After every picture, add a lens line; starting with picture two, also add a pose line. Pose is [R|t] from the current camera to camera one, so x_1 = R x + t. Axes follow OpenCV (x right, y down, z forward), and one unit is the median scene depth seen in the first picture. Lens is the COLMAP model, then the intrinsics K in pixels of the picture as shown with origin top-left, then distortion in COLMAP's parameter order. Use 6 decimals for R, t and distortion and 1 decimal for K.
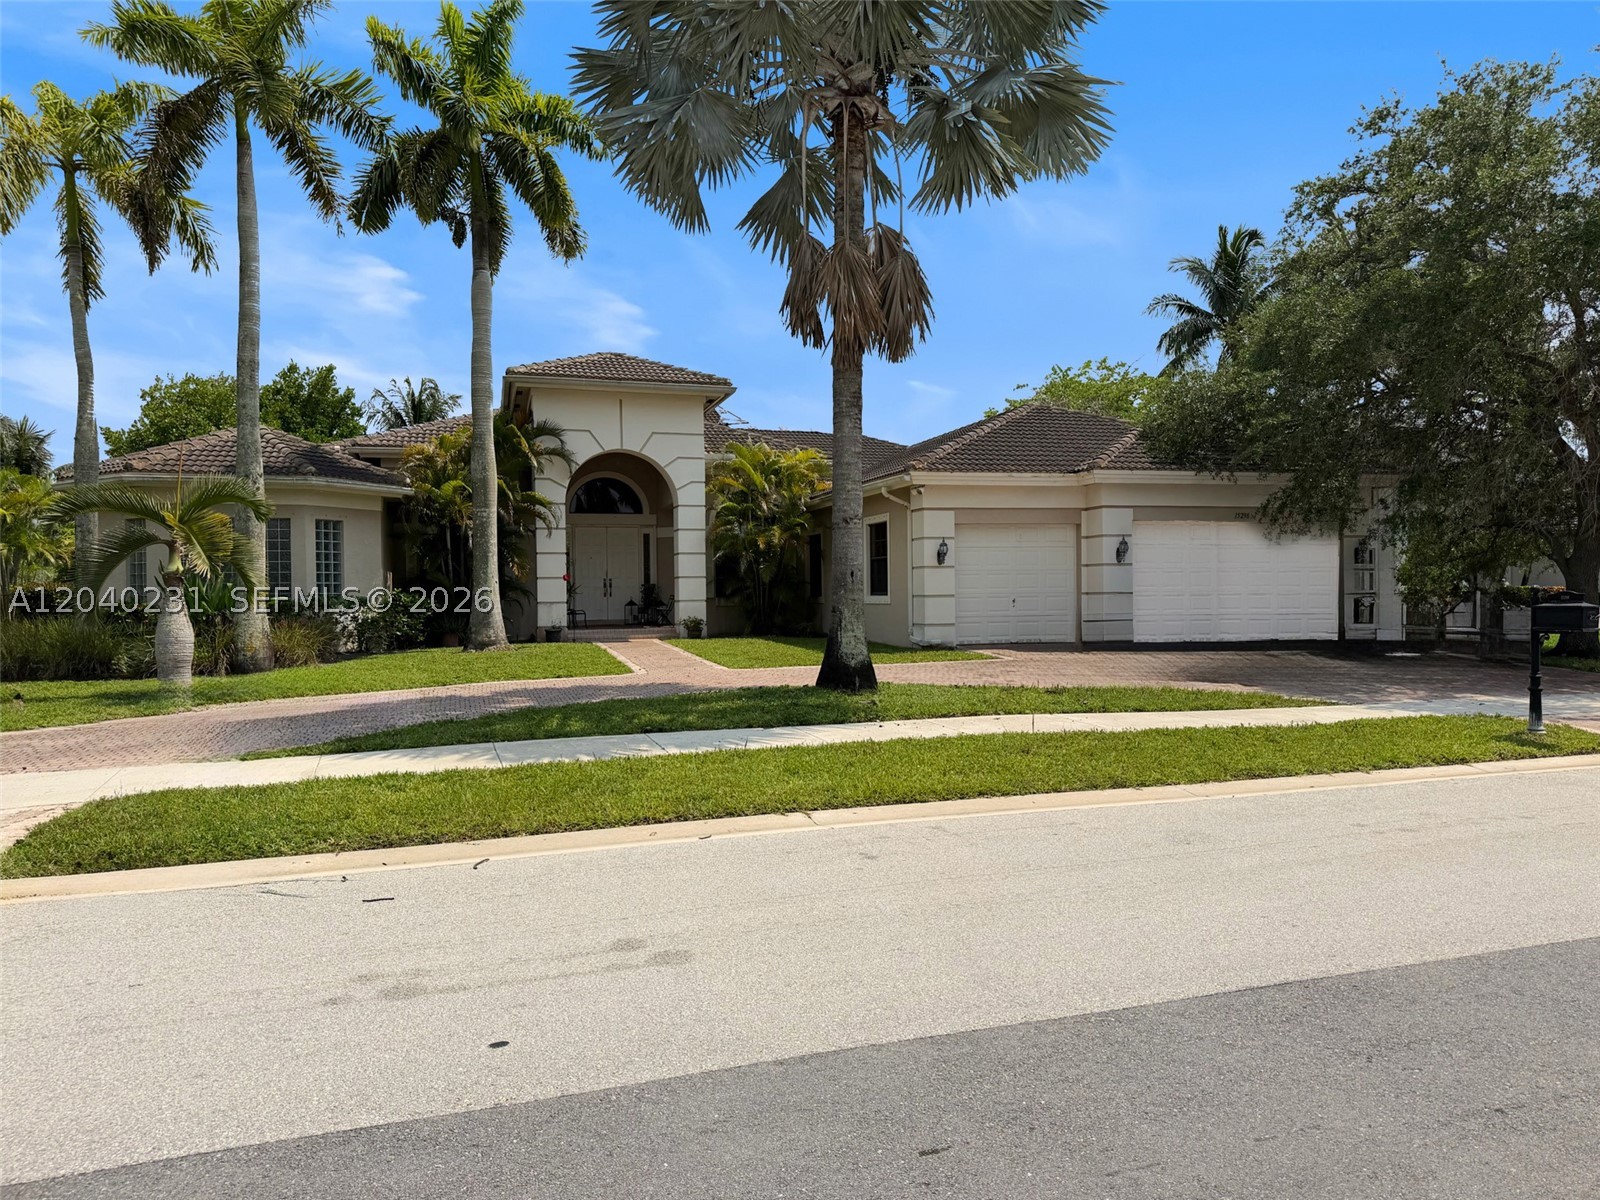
lens RADIAL K [[1111.7, 0, 803.9], [0, 1111.7, 604.8], [0, 0, 1]] dist [0.154757, -0.273544]
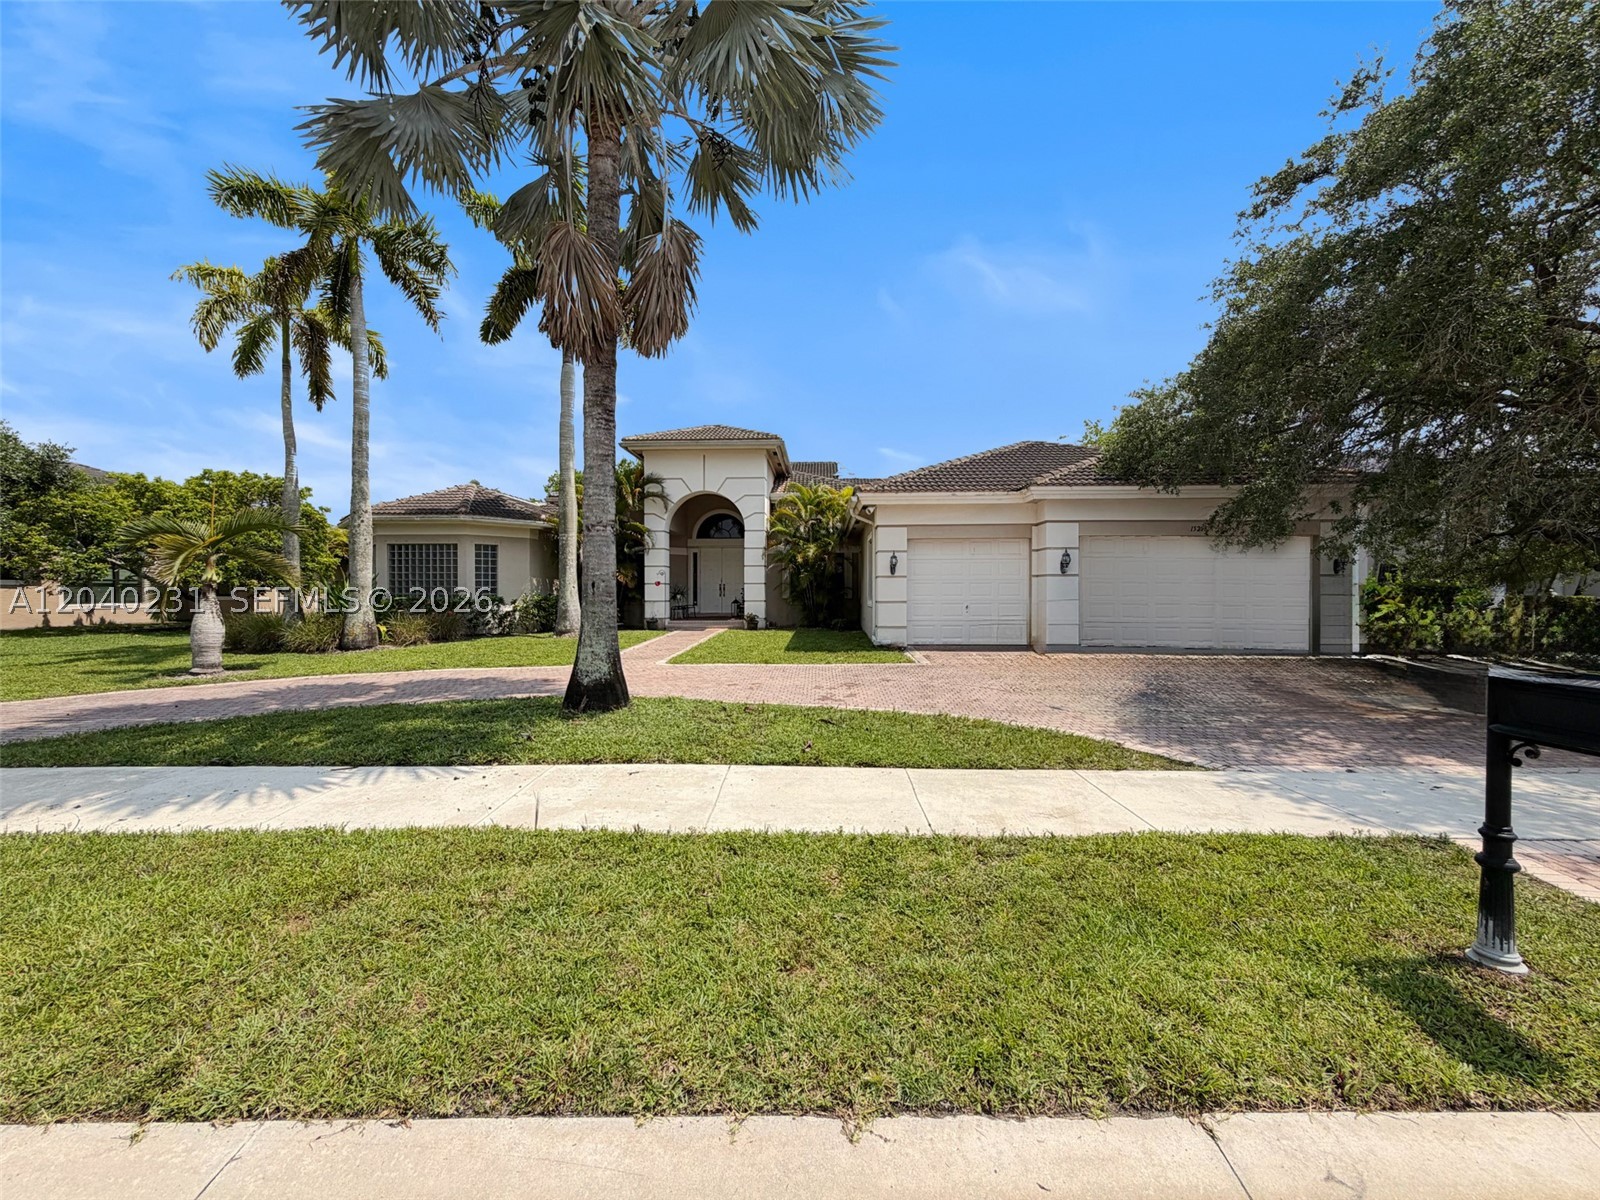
lens RADIAL K [[637.6, 0, 796.6], [0, 637.6, 599.1], [0, 0, 1]] dist [0.001166, 0.000052]
pose [[0.947120, 0.014249, -0.320564, 0.238179], [-0.013276, 0.999898, 0.005221, -0.013294], [0.320606, -0.000689, 0.947212, 0.347403]]
